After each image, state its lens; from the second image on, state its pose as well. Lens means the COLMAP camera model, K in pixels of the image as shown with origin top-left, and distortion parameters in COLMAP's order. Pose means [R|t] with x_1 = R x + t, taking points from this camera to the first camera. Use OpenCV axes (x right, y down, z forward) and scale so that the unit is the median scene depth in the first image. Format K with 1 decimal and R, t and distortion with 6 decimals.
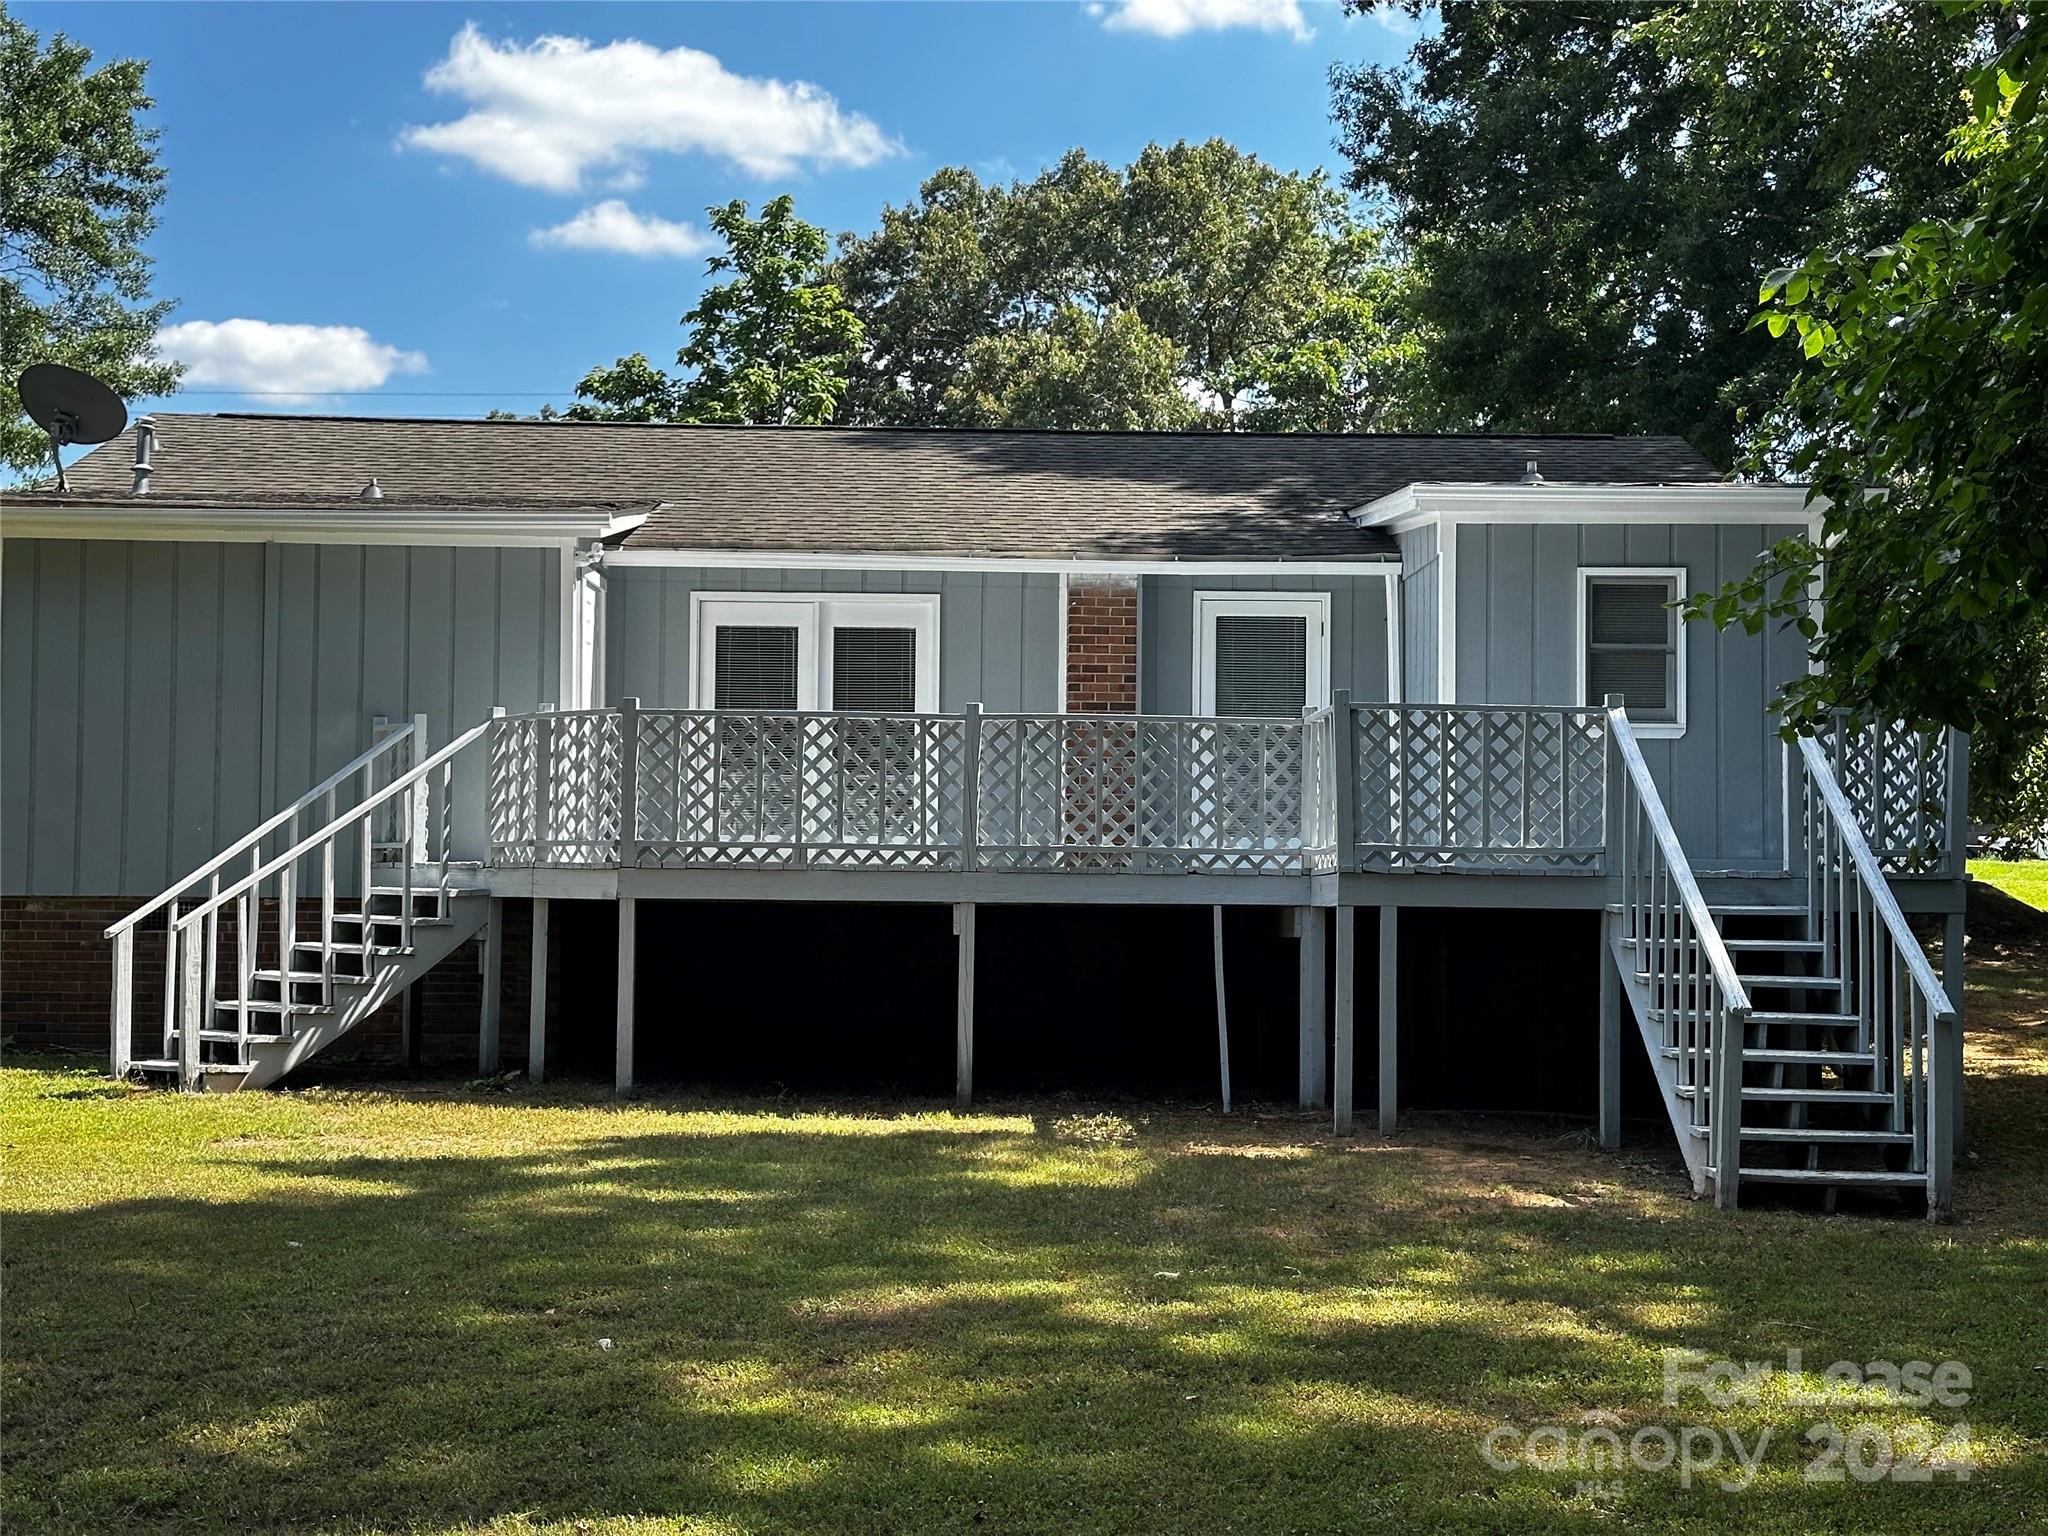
lens RADIAL K [[2809.6, 0, 1026.0], [0, 2809.6, 798.3], [0, 0, 1]] dist [0.124406, 0.008783]
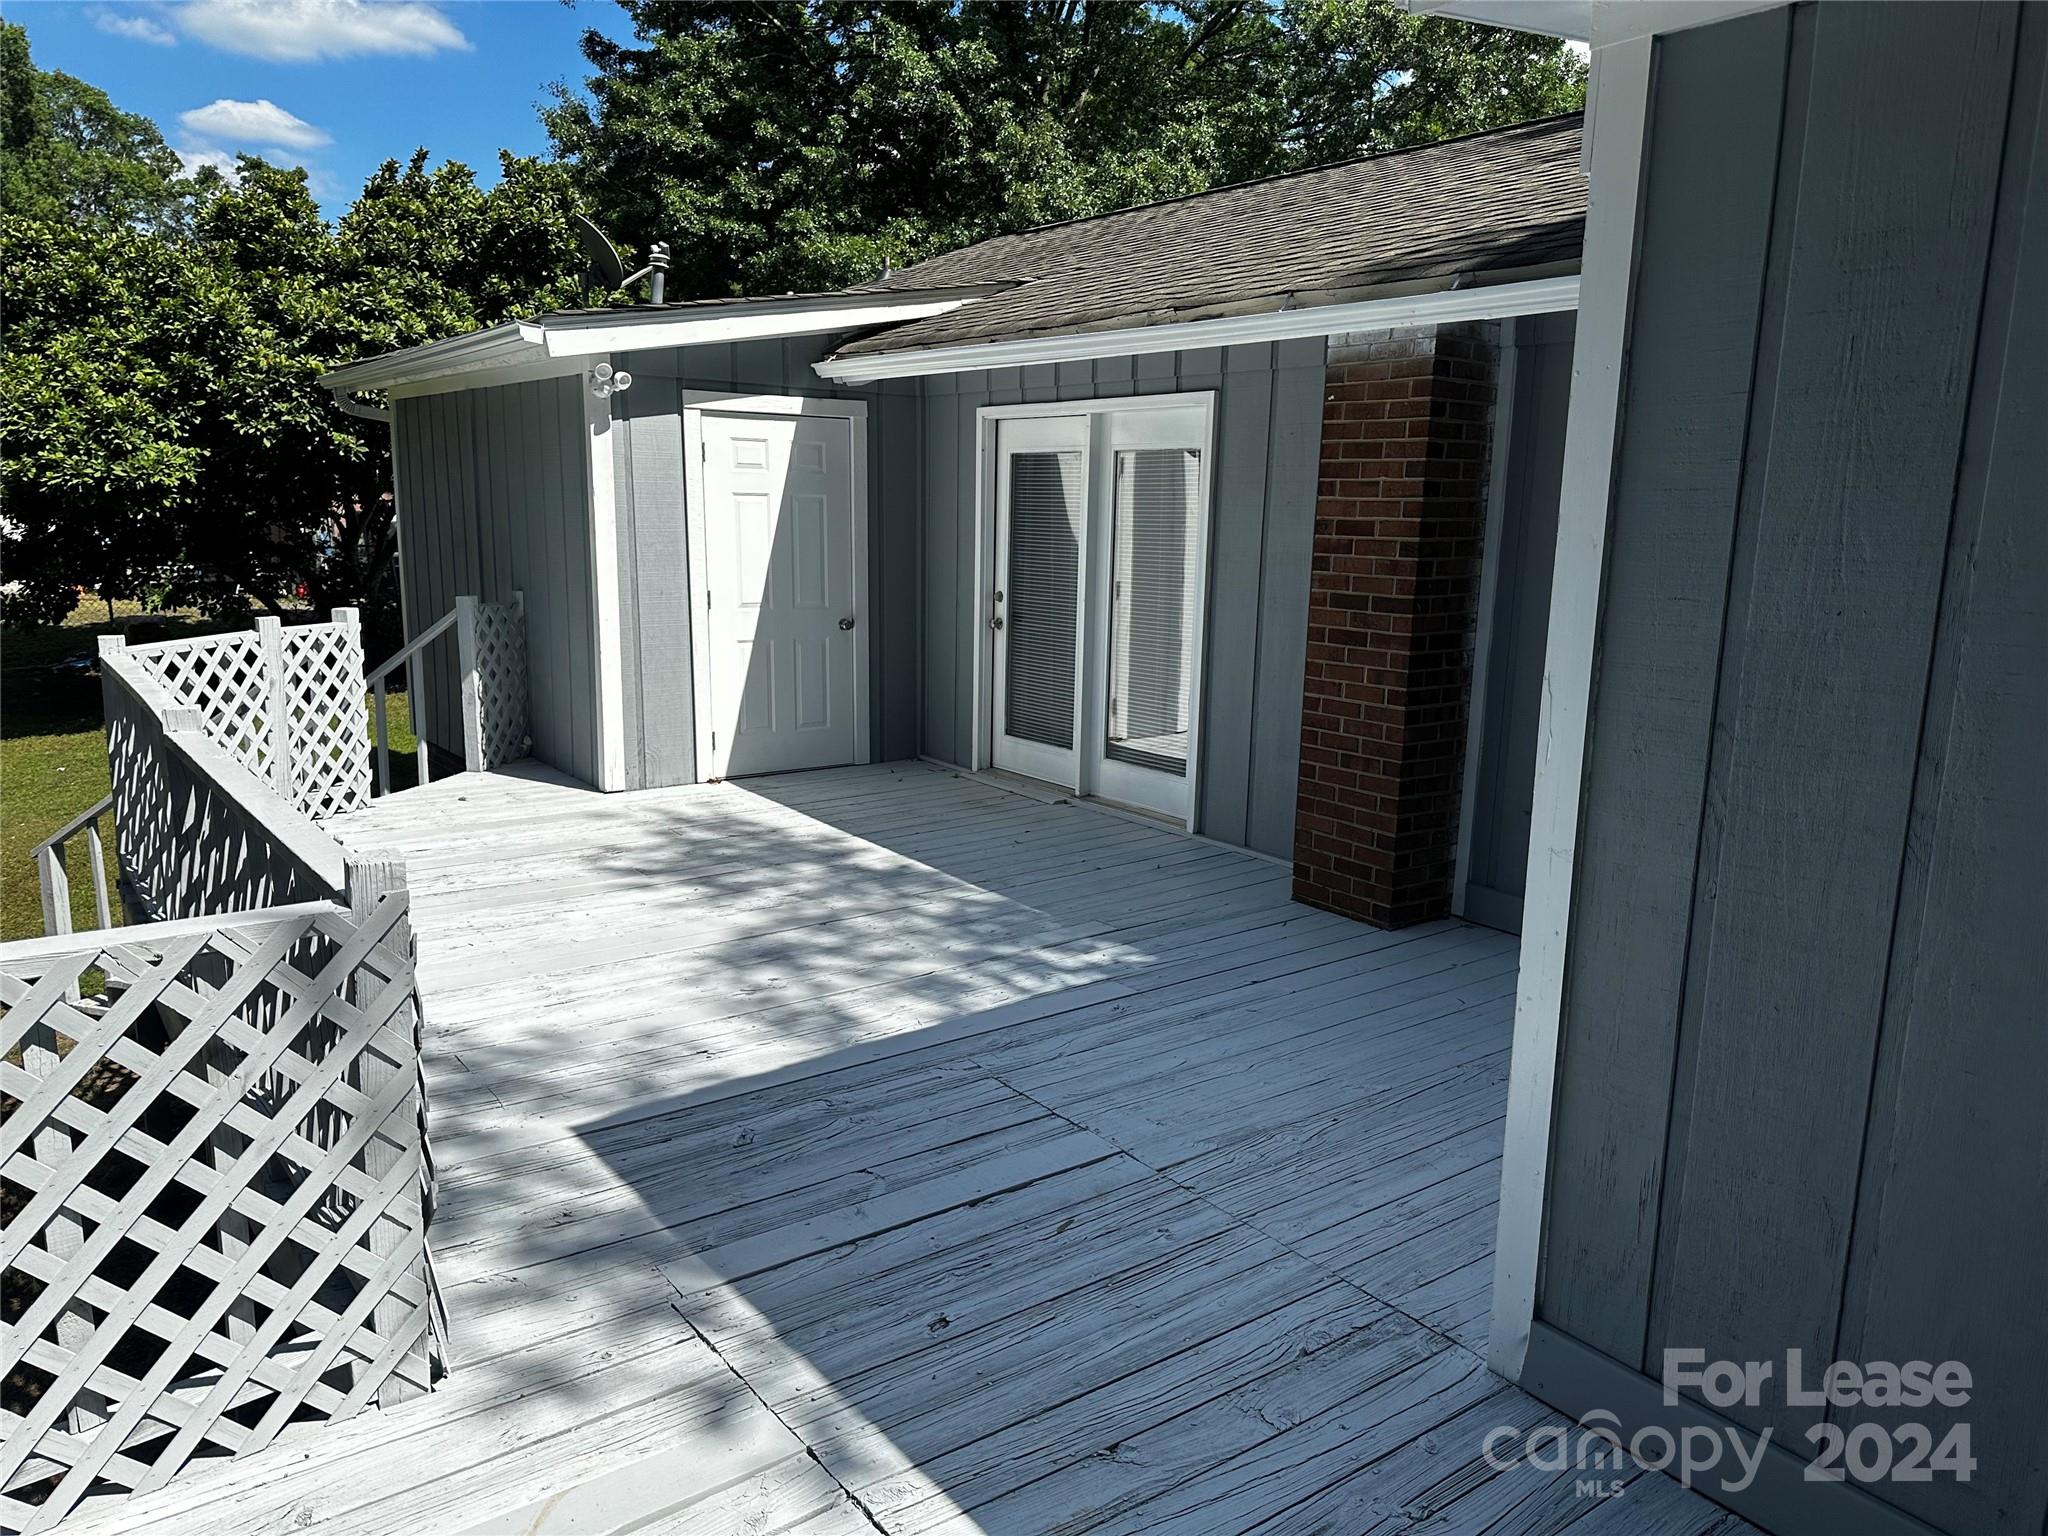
lens RADIAL K [[1427.9, 0, 1024.0], [0, 1427.9, 768.0], [0, 0, 1]] dist [0.058145, 0.000287]
pose [[0.587626, 0.149501, -0.795201, 0.204842], [0.019450, 0.979888, 0.198596, -0.056665], [0.808899, -0.132167, 0.572900, 0.801404]]
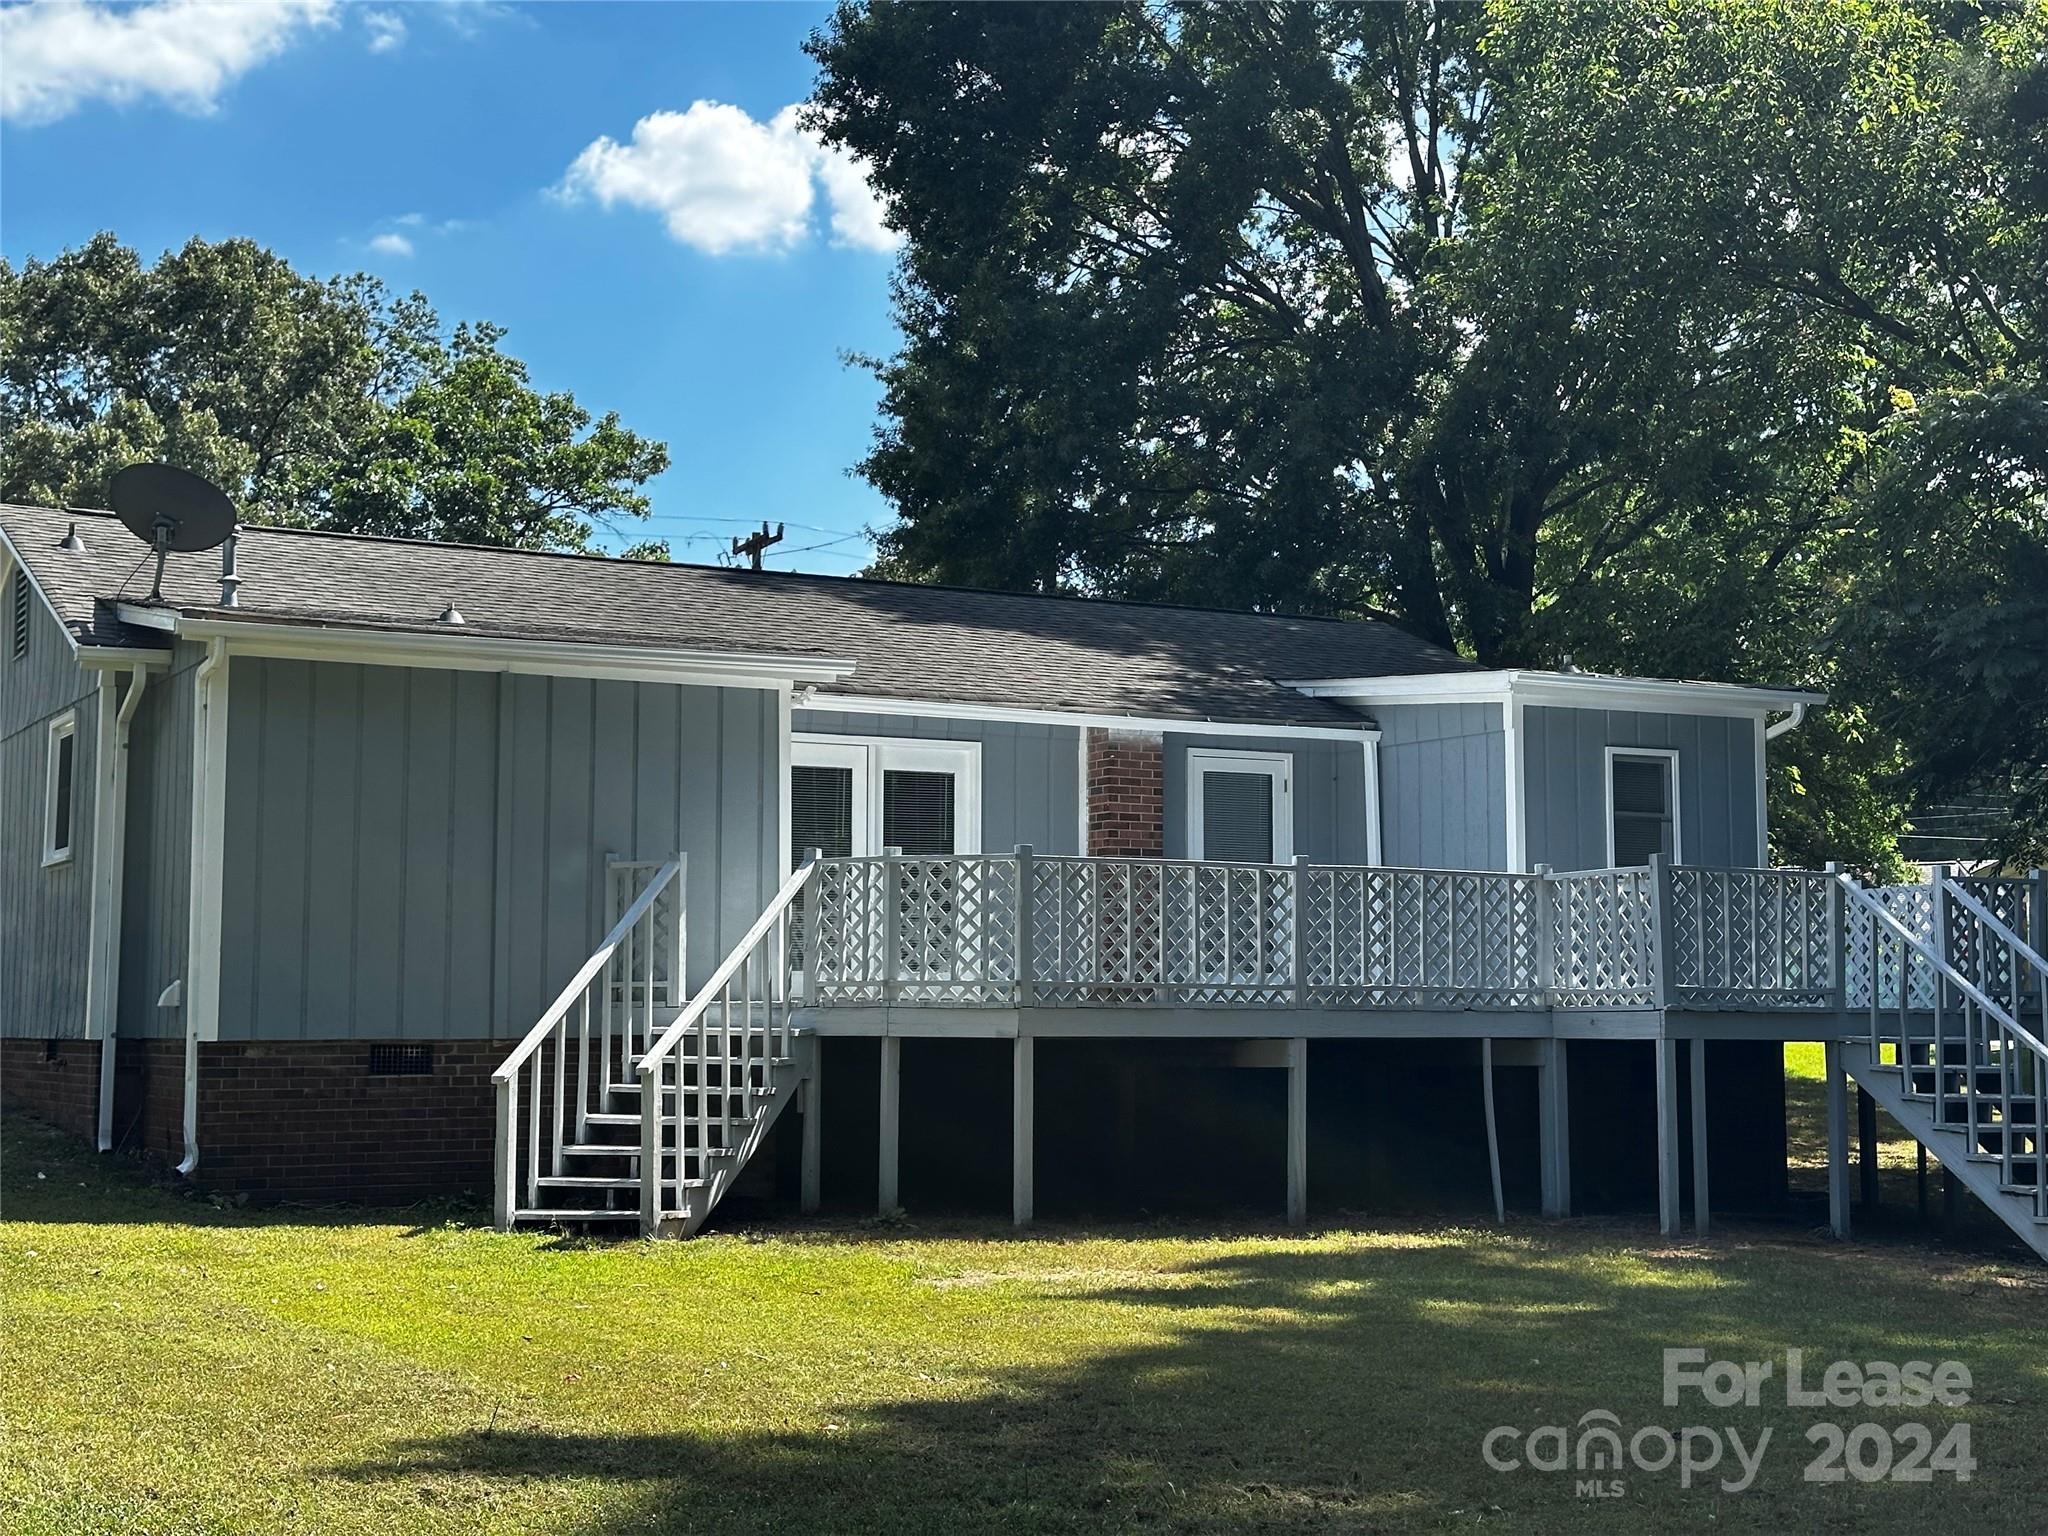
lens RADIAL K [[2843.3, 0, 1024.0], [0, 2843.3, 768.0], [0, 0, 1]] dist [0.107449, -0.037740]
pose [[0.888816, 0.032130, 0.457136, -0.515125], [-0.008225, 0.998497, -0.054188, -0.005468], [-0.458190, 0.044403, 0.887745, 0.048621]]
